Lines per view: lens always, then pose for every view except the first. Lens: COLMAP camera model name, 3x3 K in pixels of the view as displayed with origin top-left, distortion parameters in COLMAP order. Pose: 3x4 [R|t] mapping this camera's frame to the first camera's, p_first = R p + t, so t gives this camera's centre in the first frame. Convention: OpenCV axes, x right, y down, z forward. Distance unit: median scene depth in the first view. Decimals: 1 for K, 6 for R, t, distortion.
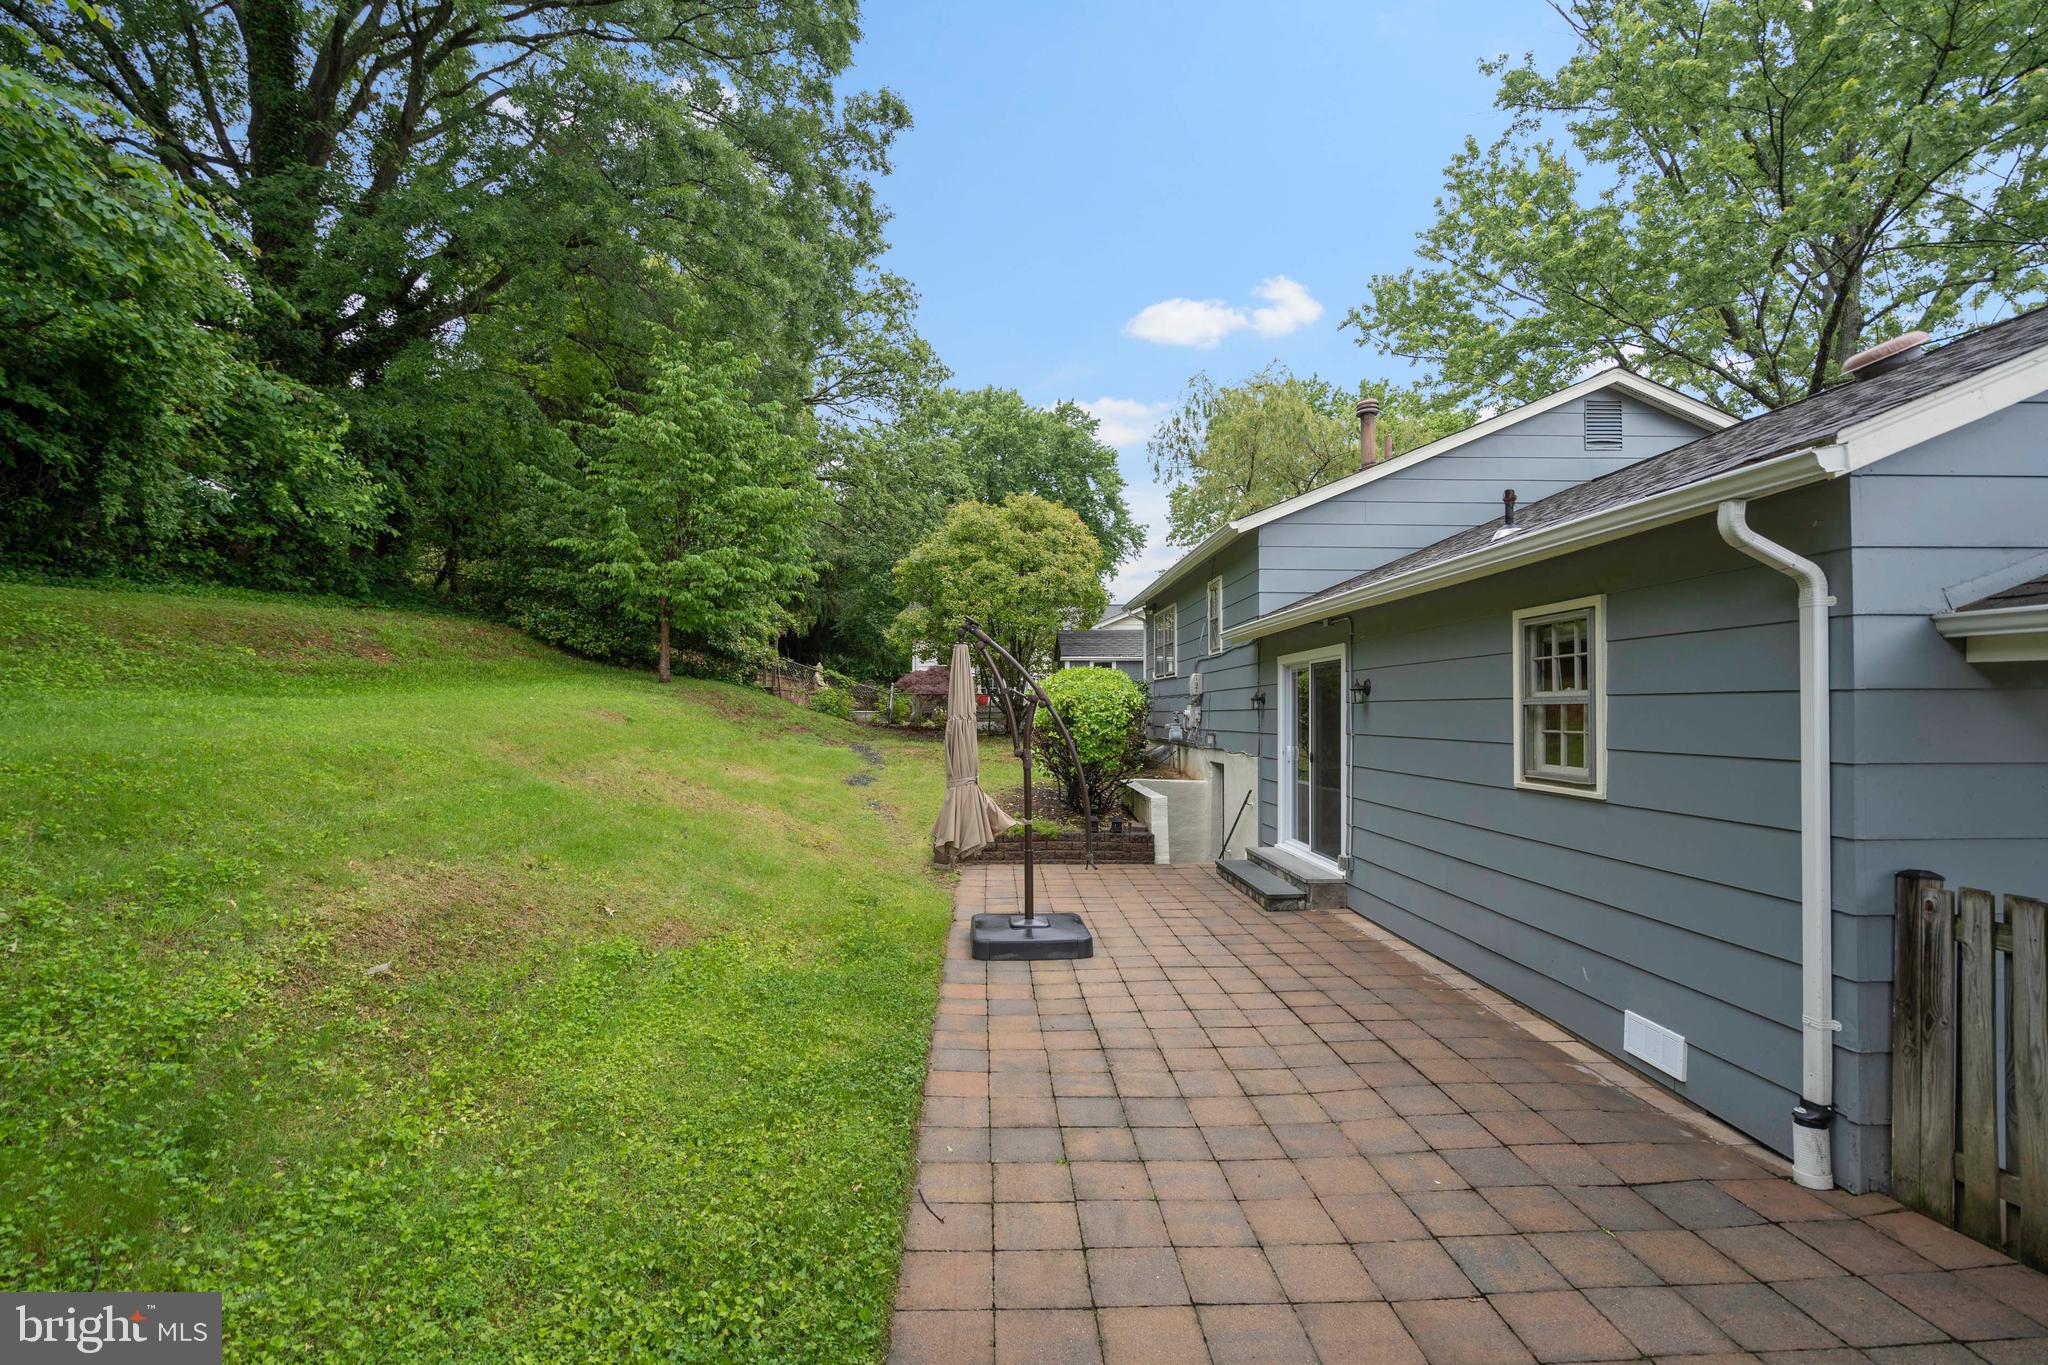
lens RADIAL K [[932.3, 0, 1053.1], [0, 932.3, 668.9], [0, 0, 1]] dist [-0.001844, 0.000575]
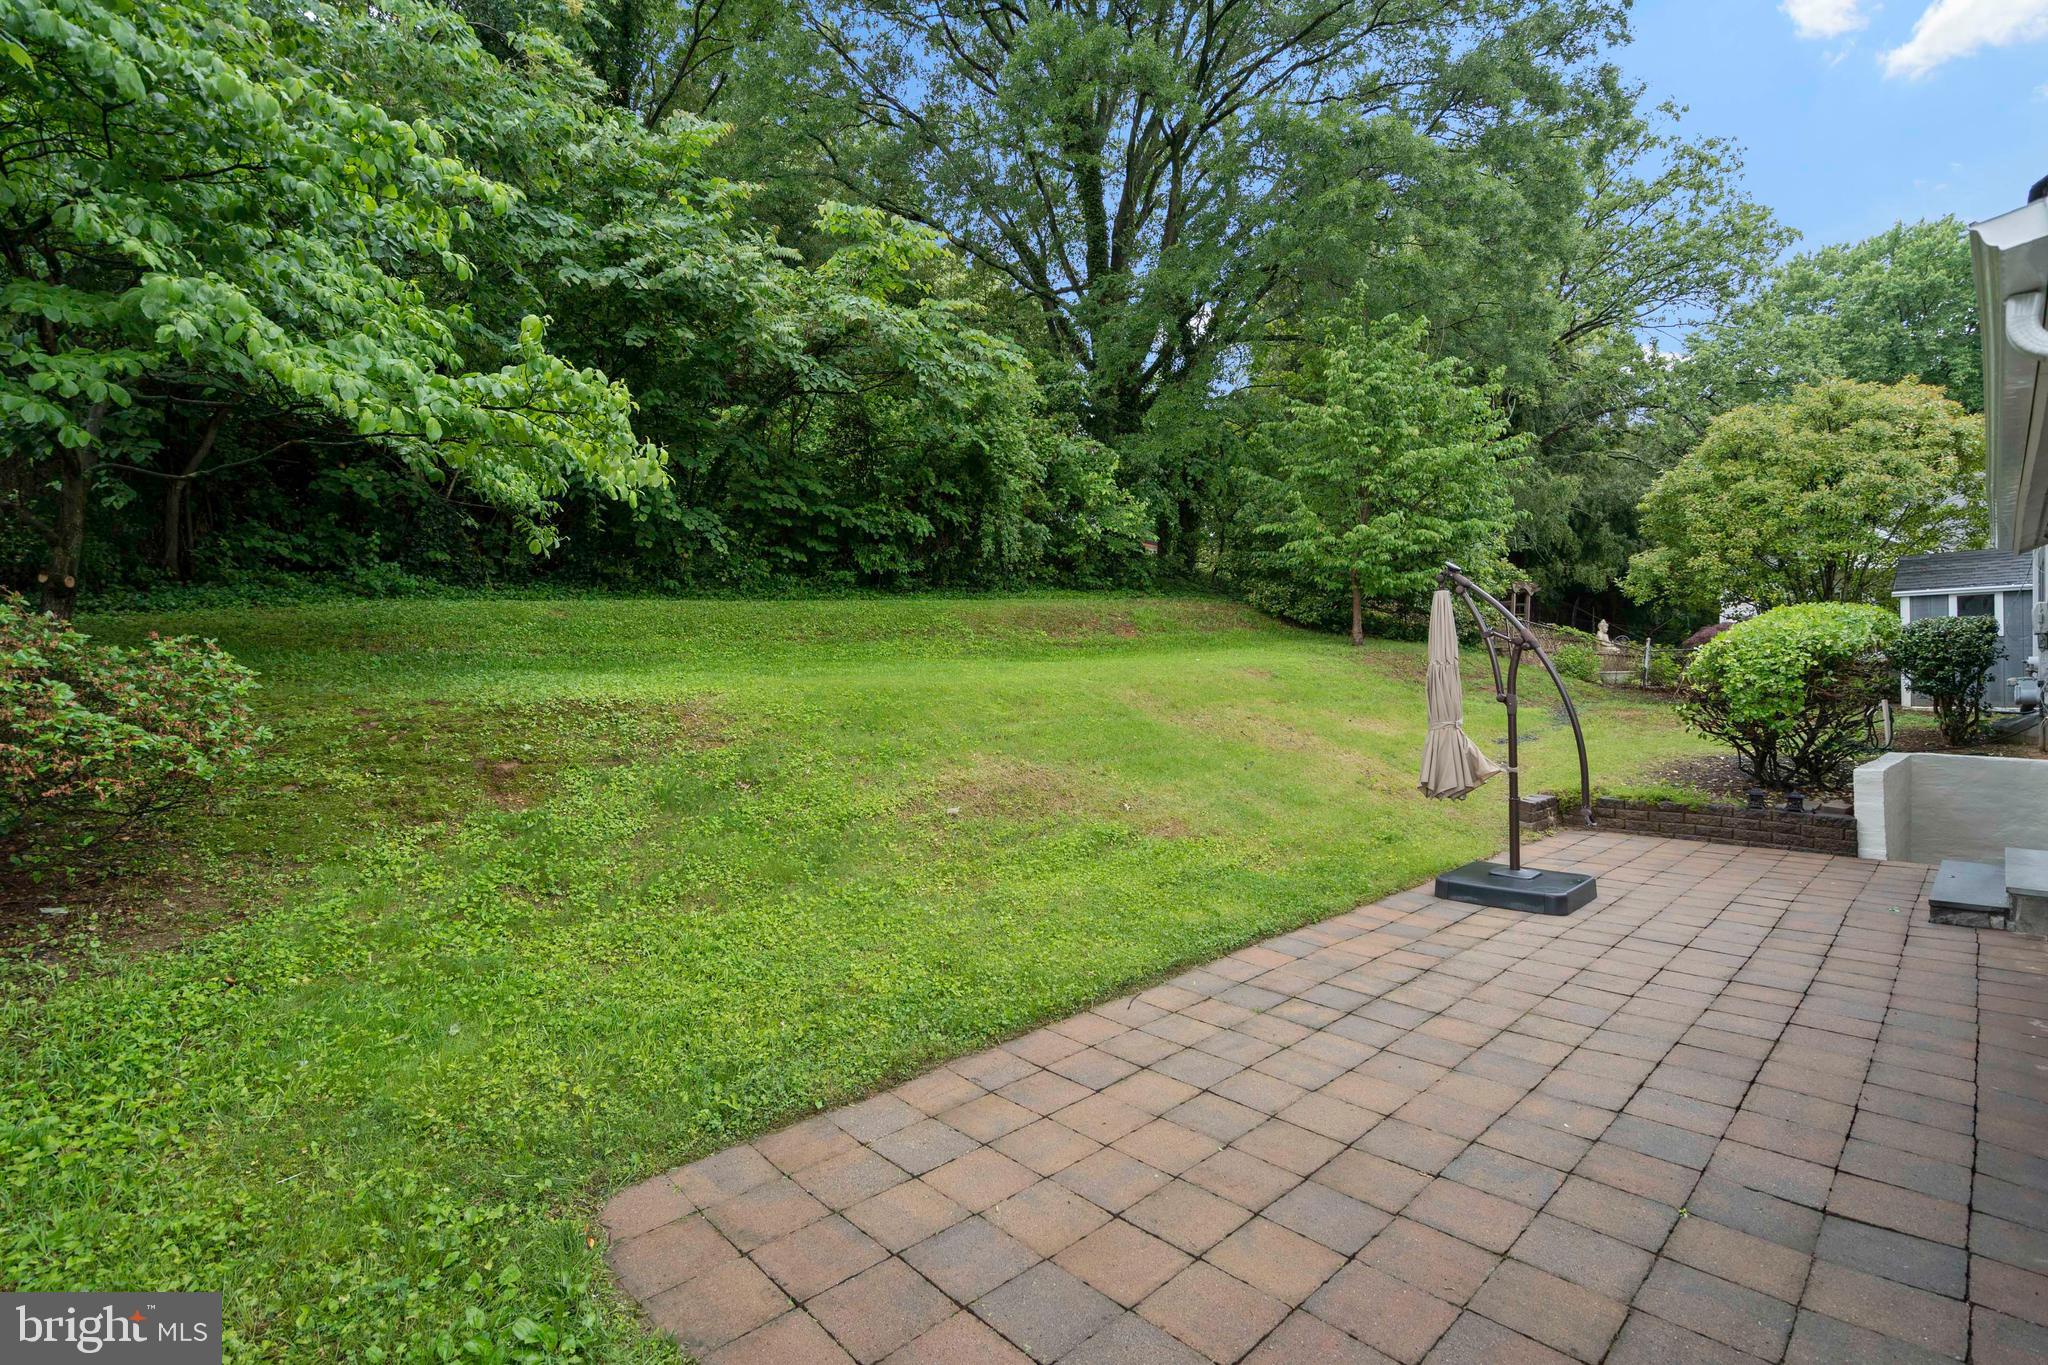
lens RADIAL K [[953.0, 0, 1030.2], [0, 953.0, 656.3], [0, 0, 1]] dist [0.000294, 0.000425]
pose [[0.650249, -0.028818, -0.759174, 0.261610], [0.043214, 0.999065, -0.000910, 0.017535], [0.758491, -0.032215, 0.650887, -0.008057]]
